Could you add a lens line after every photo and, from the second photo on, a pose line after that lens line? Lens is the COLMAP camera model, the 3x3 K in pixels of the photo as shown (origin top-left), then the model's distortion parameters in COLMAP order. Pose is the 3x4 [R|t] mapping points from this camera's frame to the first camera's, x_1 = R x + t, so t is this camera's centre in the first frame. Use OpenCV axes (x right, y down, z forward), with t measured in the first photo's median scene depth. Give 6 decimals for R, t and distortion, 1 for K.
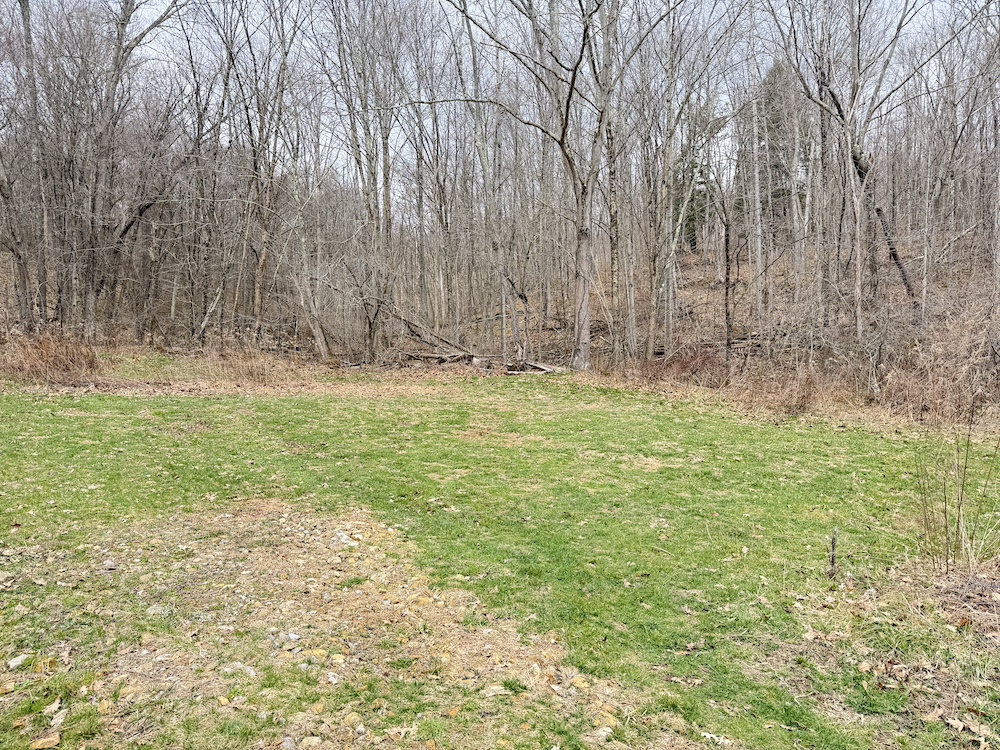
lens RADIAL K [[704.1, 0, 499.6], [0, 704.1, 411.2], [0, 0, 1]] dist [0.041343, 0.000904]
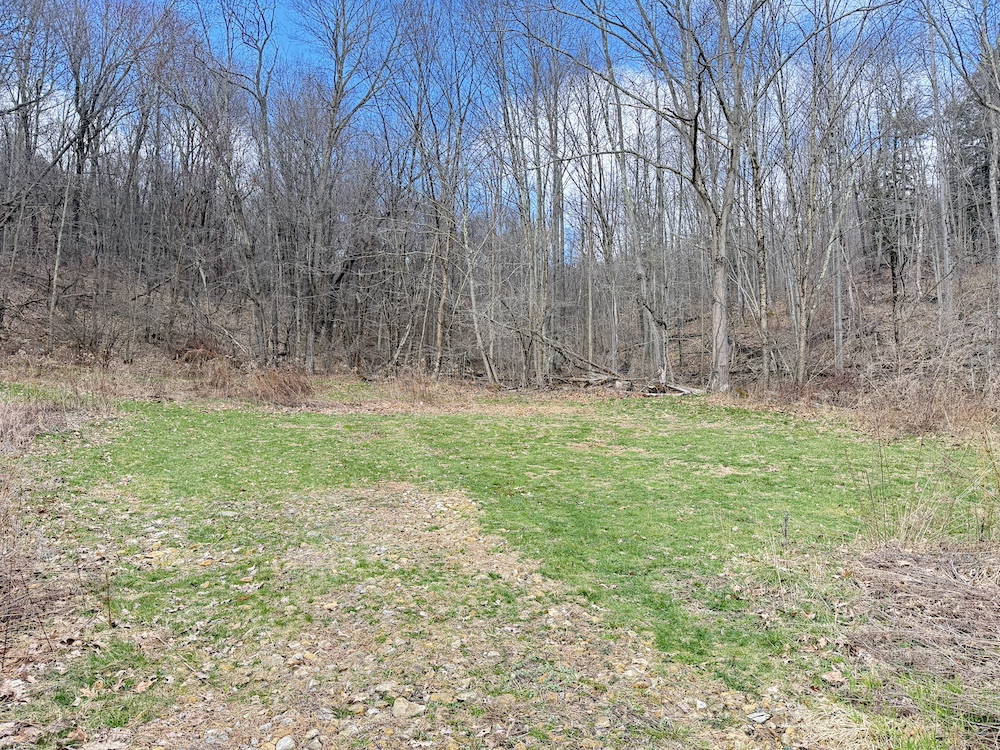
lens RADIAL K [[698.1, 0, 499.8], [0, 698.1, 403.2], [0, 0, 1]] dist [0.289091, -0.000457]
pose [[0.963975, -0.001395, -0.265989, 0.117535], [-0.010496, 0.999008, -0.043279, 0.011398], [0.265785, 0.044512, 0.963004, -0.157544]]
